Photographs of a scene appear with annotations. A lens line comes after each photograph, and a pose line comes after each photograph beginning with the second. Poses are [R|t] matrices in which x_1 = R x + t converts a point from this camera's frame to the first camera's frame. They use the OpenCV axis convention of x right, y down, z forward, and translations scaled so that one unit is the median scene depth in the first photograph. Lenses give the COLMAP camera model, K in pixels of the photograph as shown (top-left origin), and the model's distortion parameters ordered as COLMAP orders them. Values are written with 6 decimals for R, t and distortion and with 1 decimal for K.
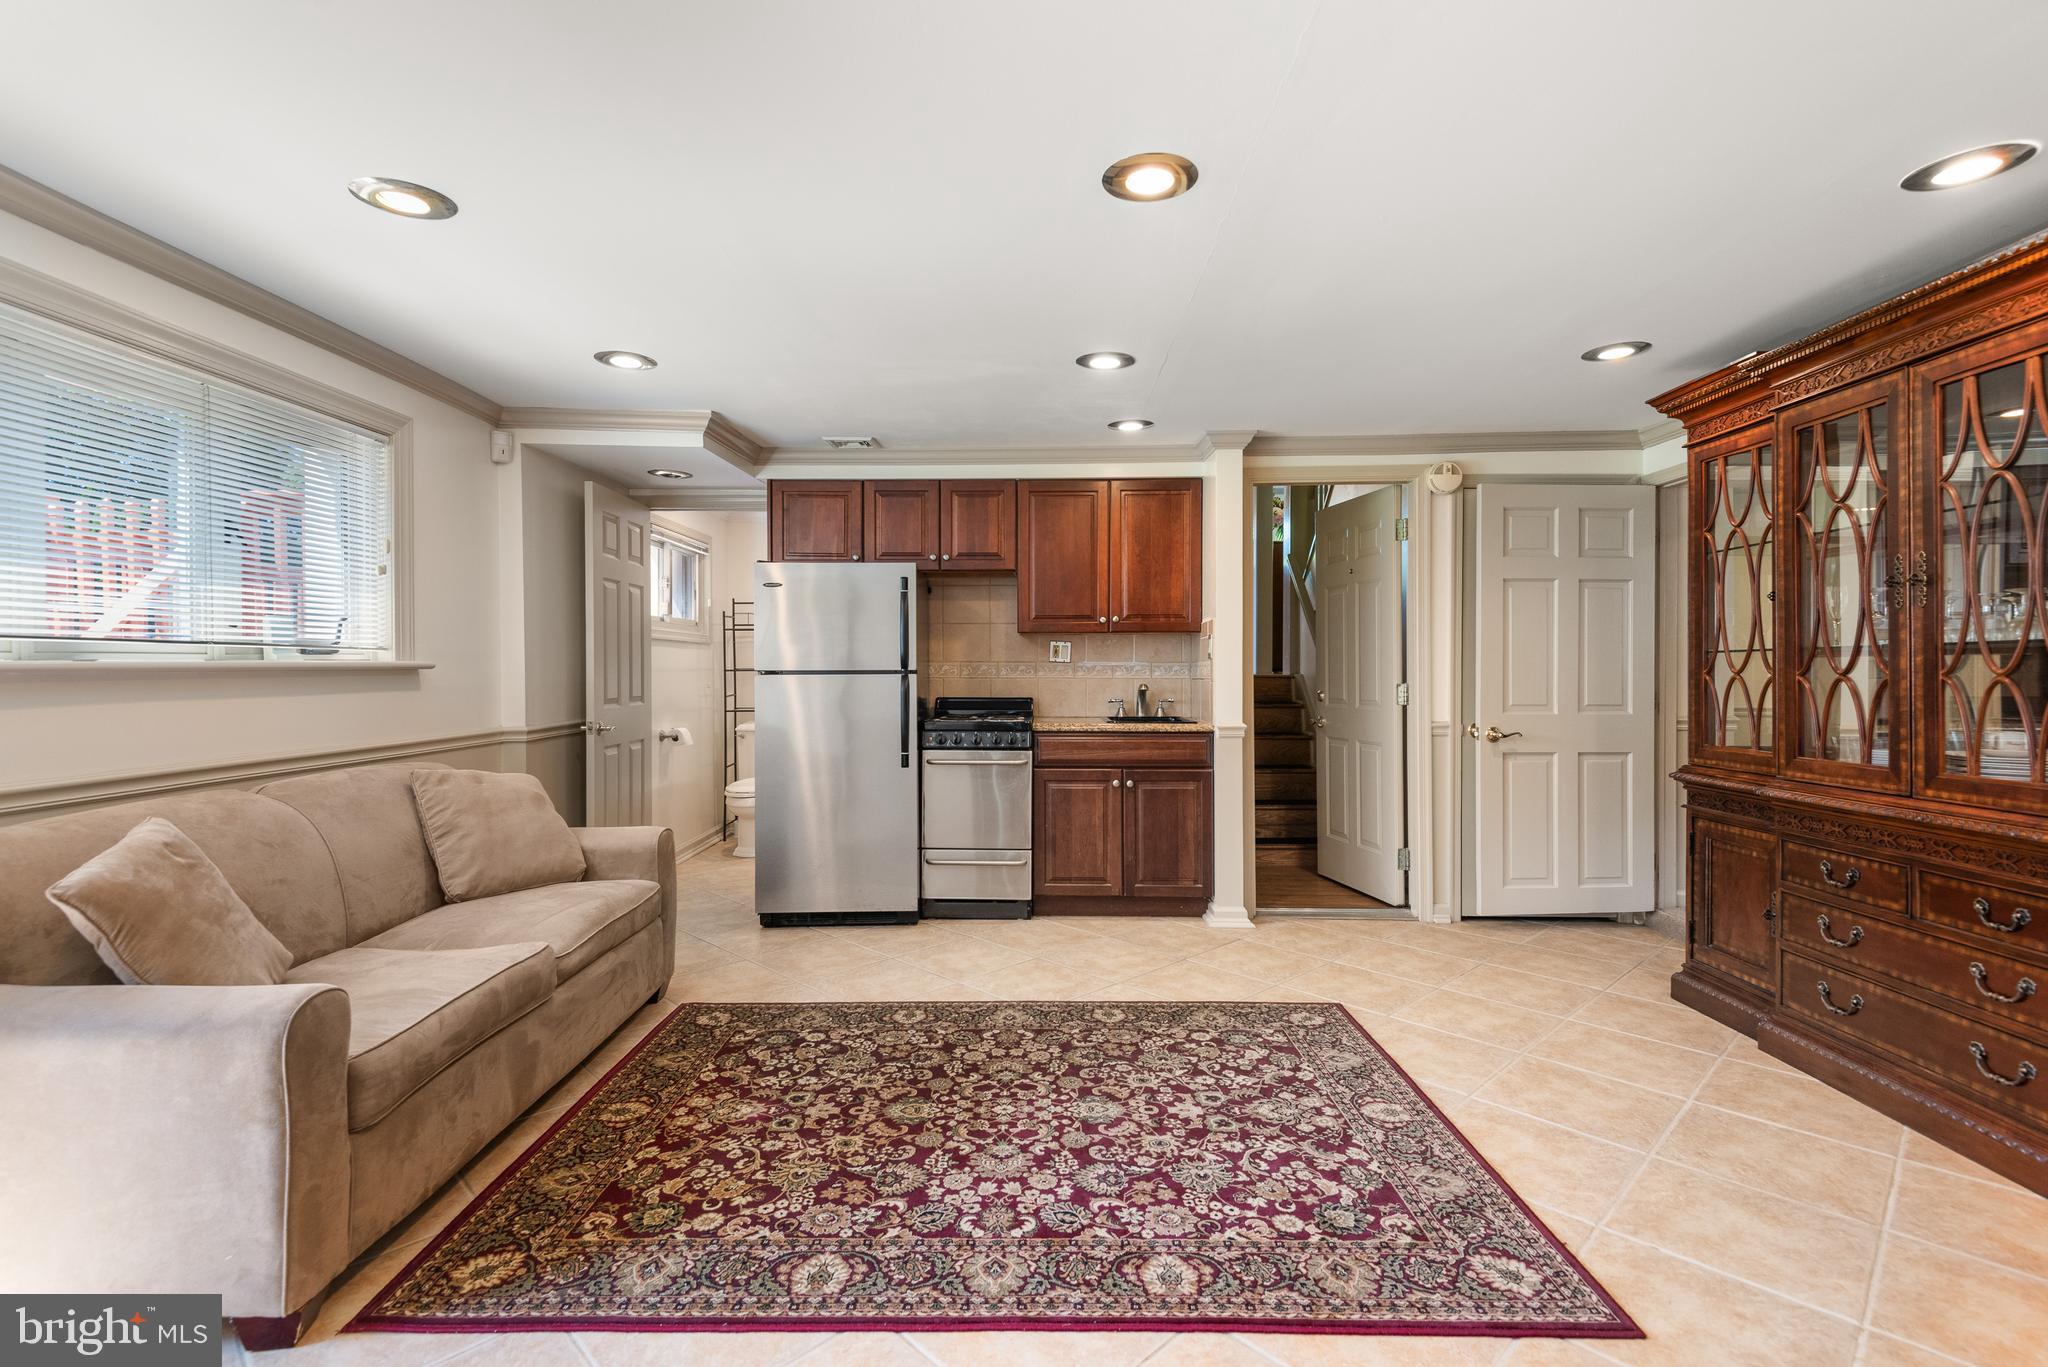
lens RADIAL K [[937.9, 0, 1028.9], [0, 937.9, 665.4], [0, 0, 1]] dist [0.037019, -0.015263]
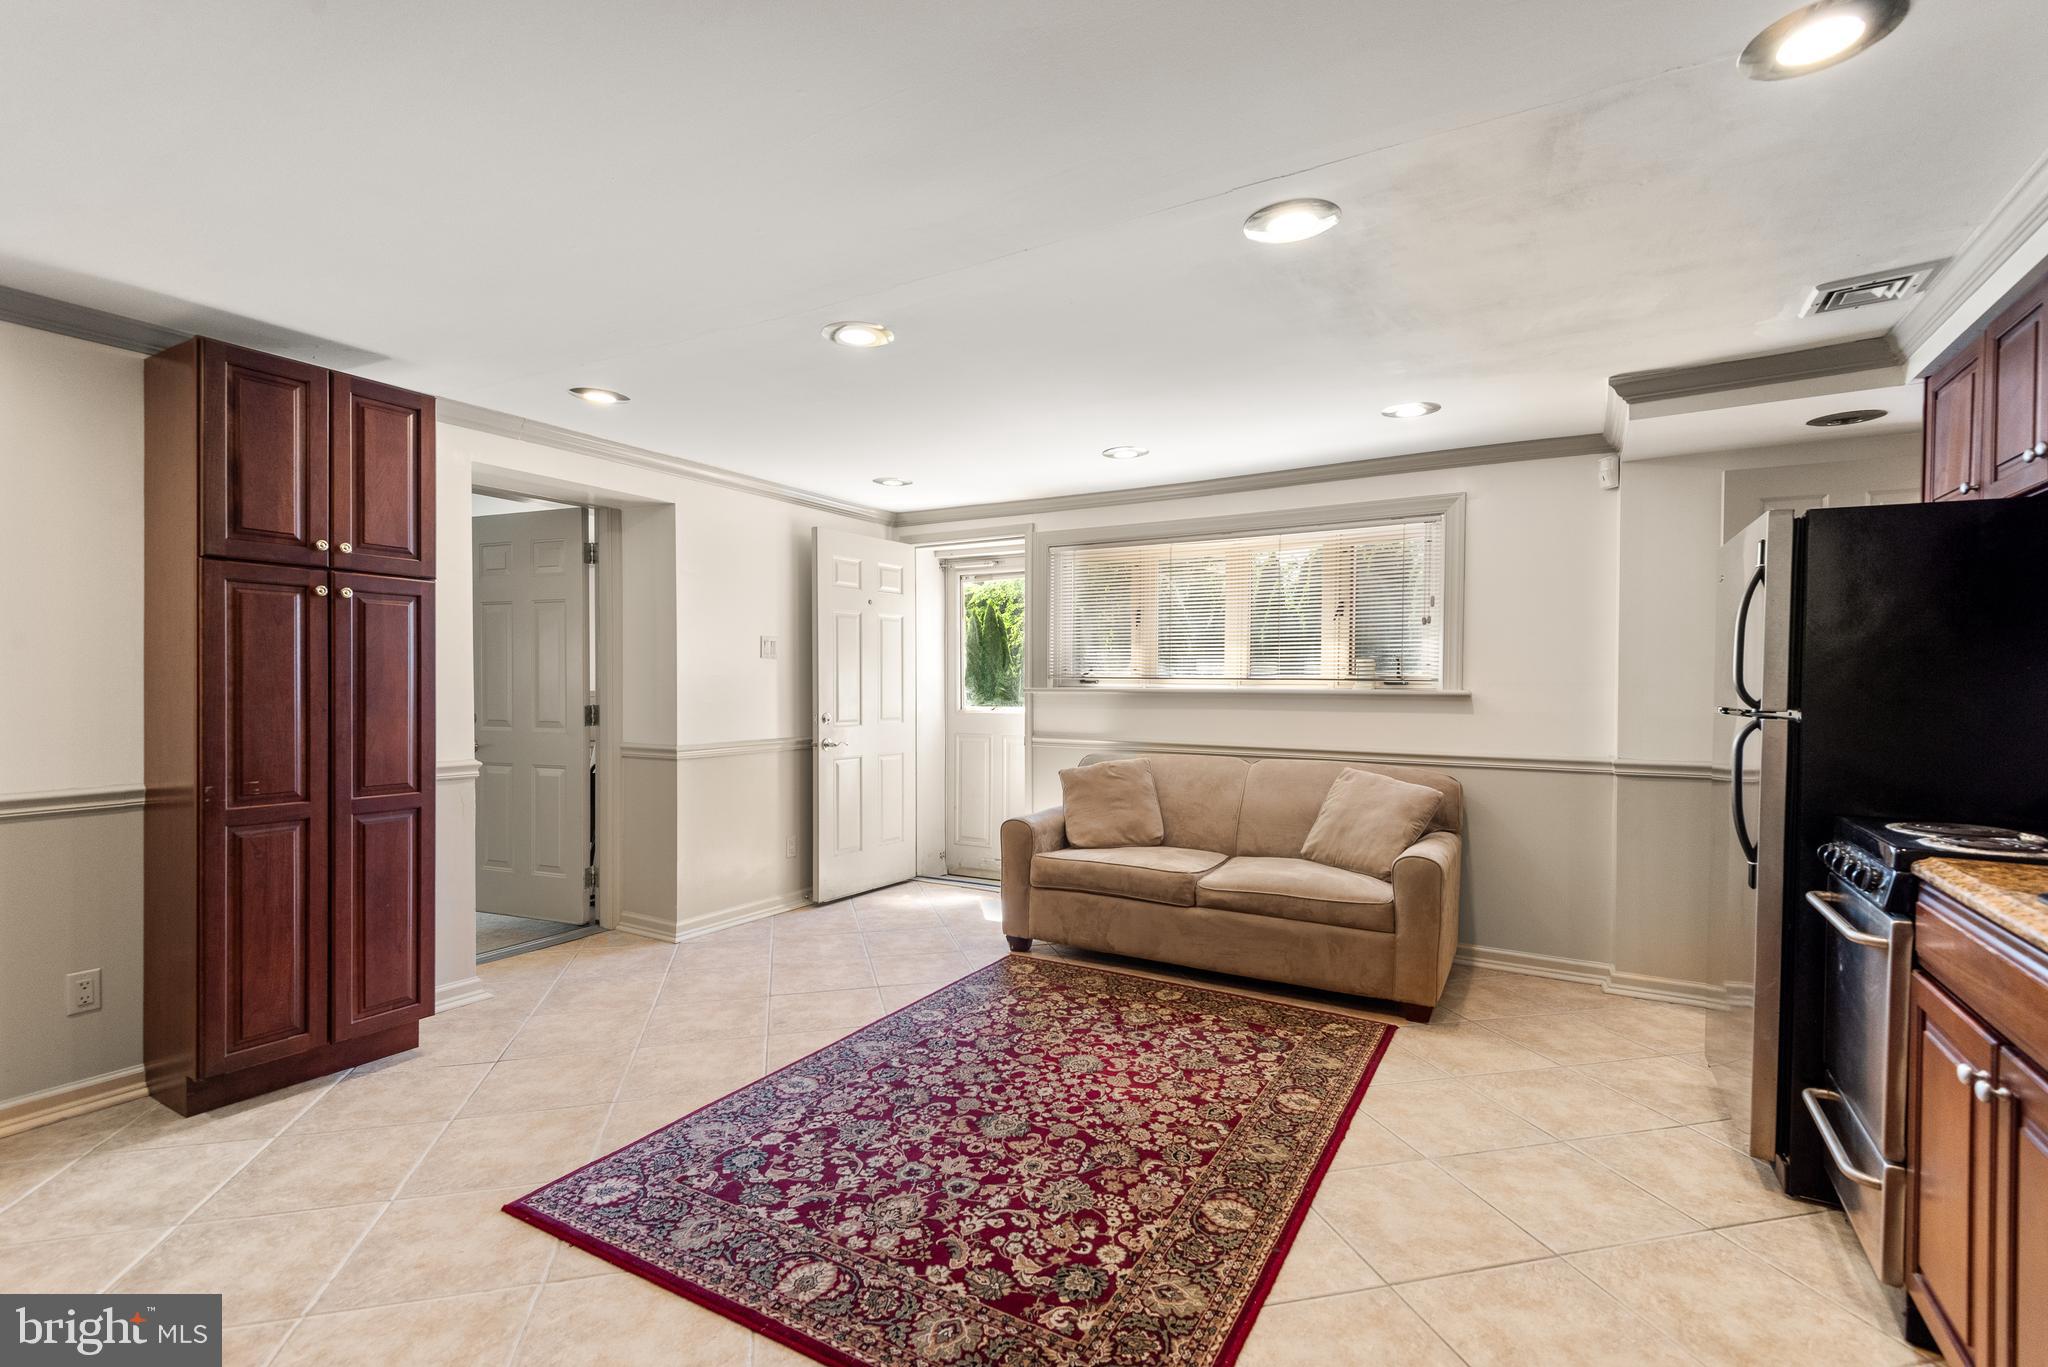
lens RADIAL K [[937.9, 0, 1012.0], [0, 937.9, 686.8], [0, 0, 1]] dist [0.037019, -0.015263]
pose [[-0.511397, 0.001200, -0.859344, 0.917650], [-0.005958, 0.999970, 0.004942, -0.014880], [0.859324, 0.007647, -0.511374, 1.473886]]
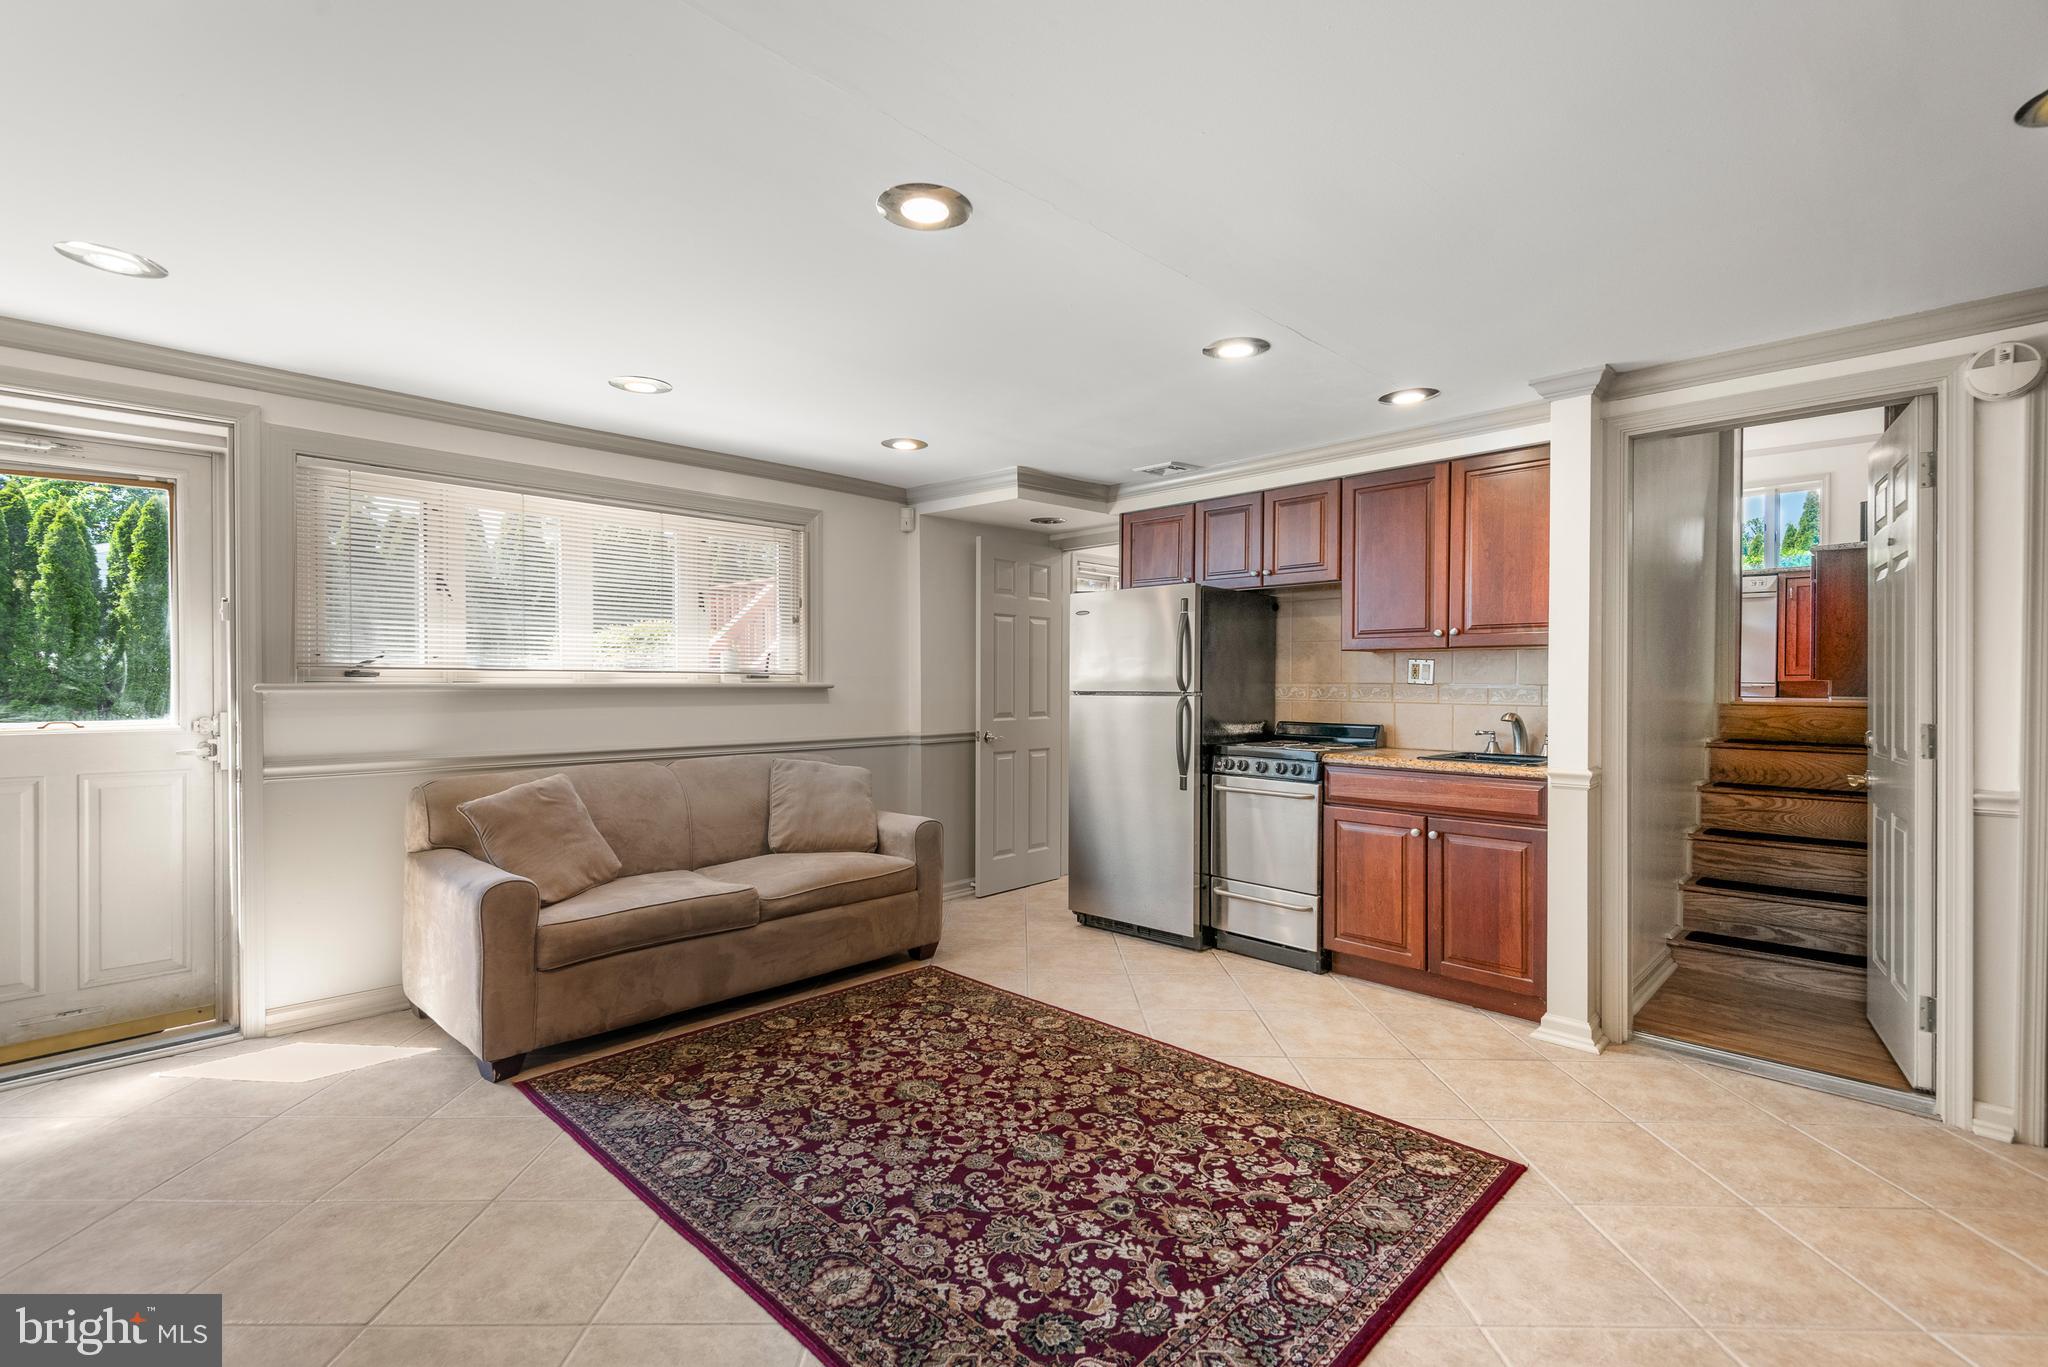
lens RADIAL K [[937.9, 0, 1028.6], [0, 937.9, 676.7], [0, 0, 1]] dist [0.037019, -0.015263]
pose [[0.716201, 0.000055, -0.697894, 0.715782], [-0.003309, 0.999989, -0.003318, -0.012024], [0.697886, 0.004686, 0.716193, 0.279834]]
